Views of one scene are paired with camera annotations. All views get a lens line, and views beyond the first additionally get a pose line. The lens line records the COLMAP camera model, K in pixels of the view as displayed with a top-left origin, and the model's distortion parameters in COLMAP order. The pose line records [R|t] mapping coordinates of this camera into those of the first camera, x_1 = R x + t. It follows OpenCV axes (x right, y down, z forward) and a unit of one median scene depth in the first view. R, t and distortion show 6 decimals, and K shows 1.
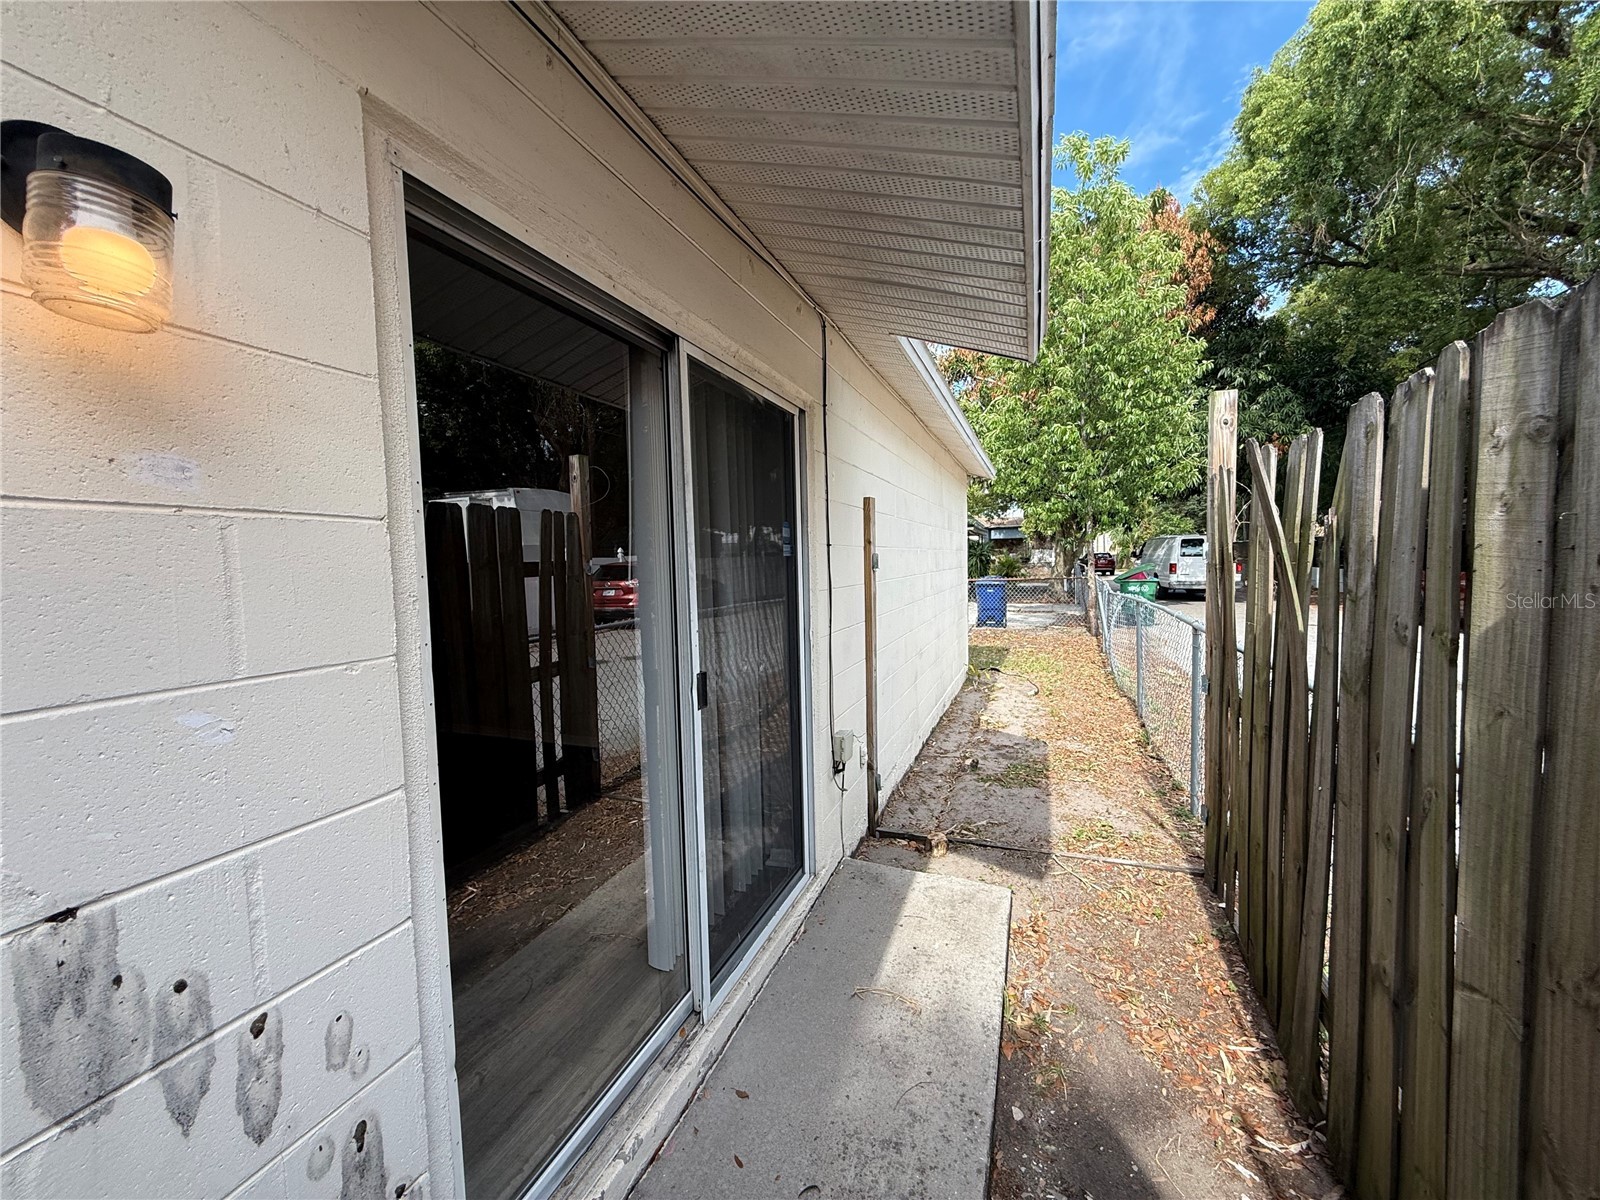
lens RADIAL K [[637.2, 0, 800.2], [0, 637.2, 600.1], [0, 0, 1]] dist [0.000095, 0.000207]
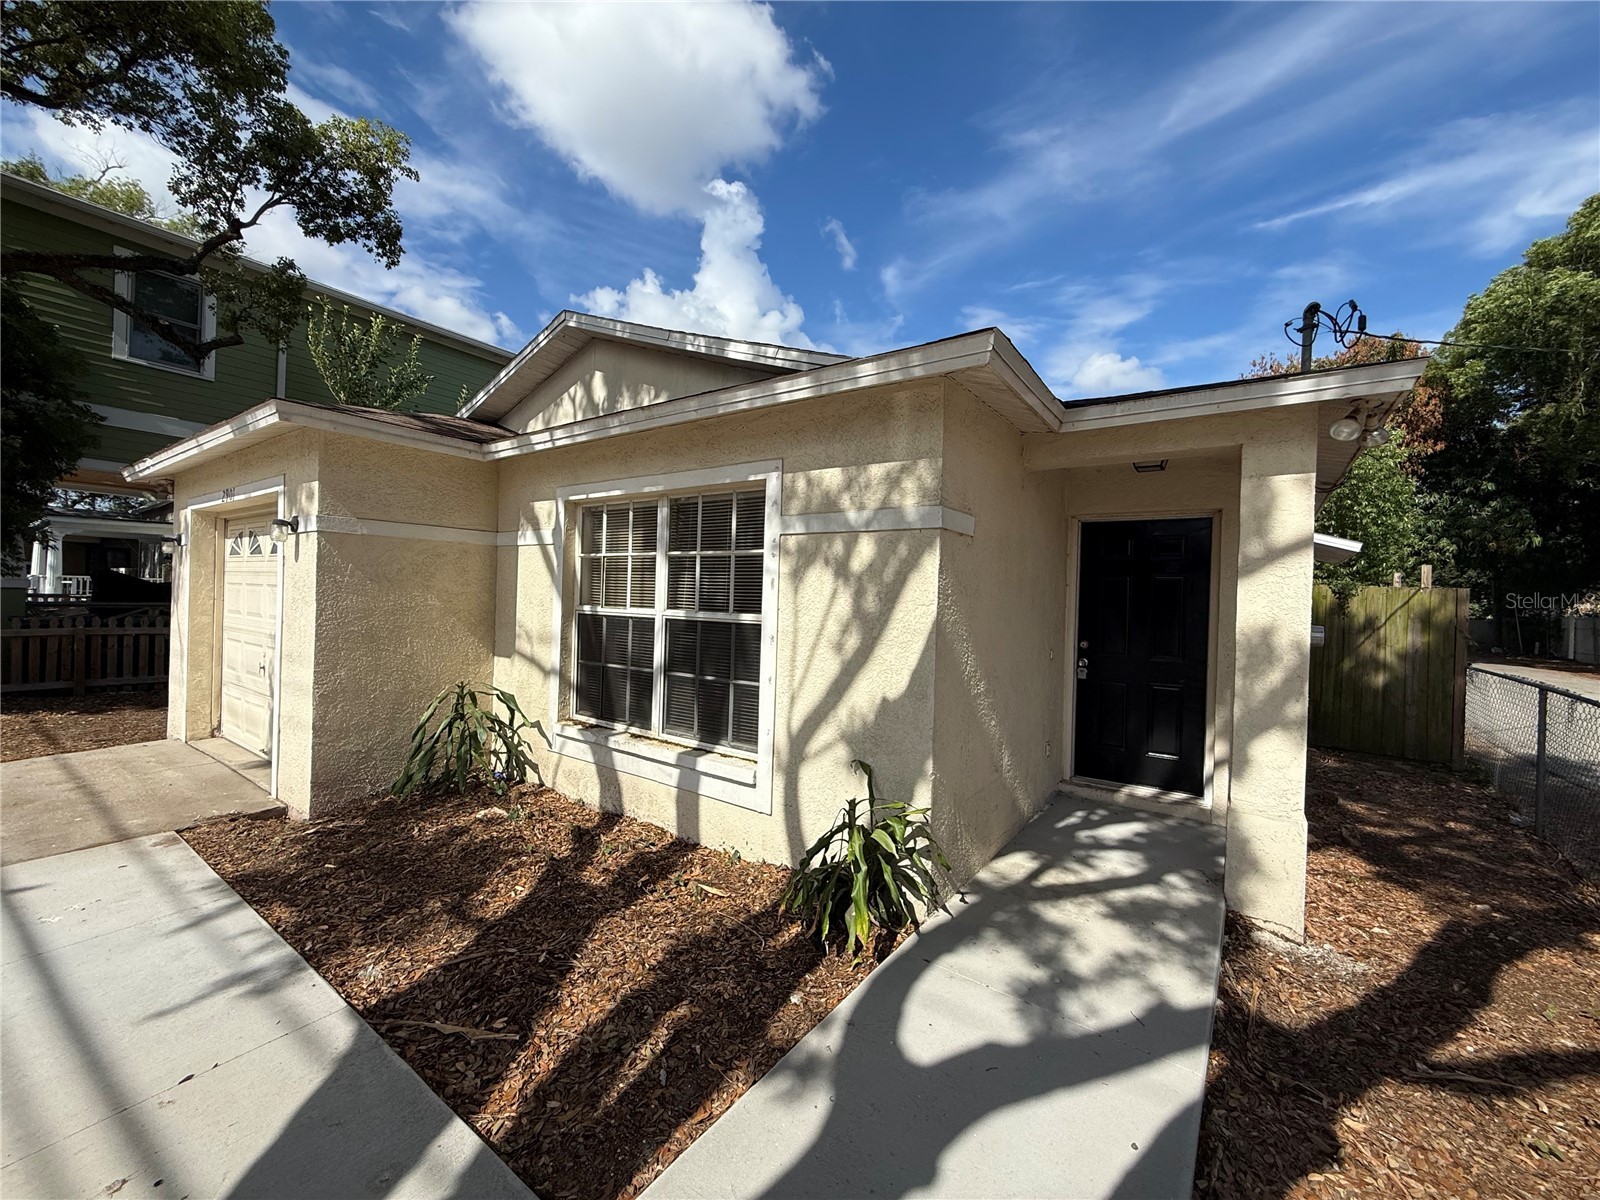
lens RADIAL K [[637.2, 0, 798.7], [0, 637.2, 600.4], [0, 0, 1]] dist [0.000095, 0.000207]
pose [[0.964572, 0.053777, -0.258281, -0.332640], [-0.068654, 0.996440, -0.048922, 0.054252], [0.254731, 0.064921, 0.964830, -0.680282]]
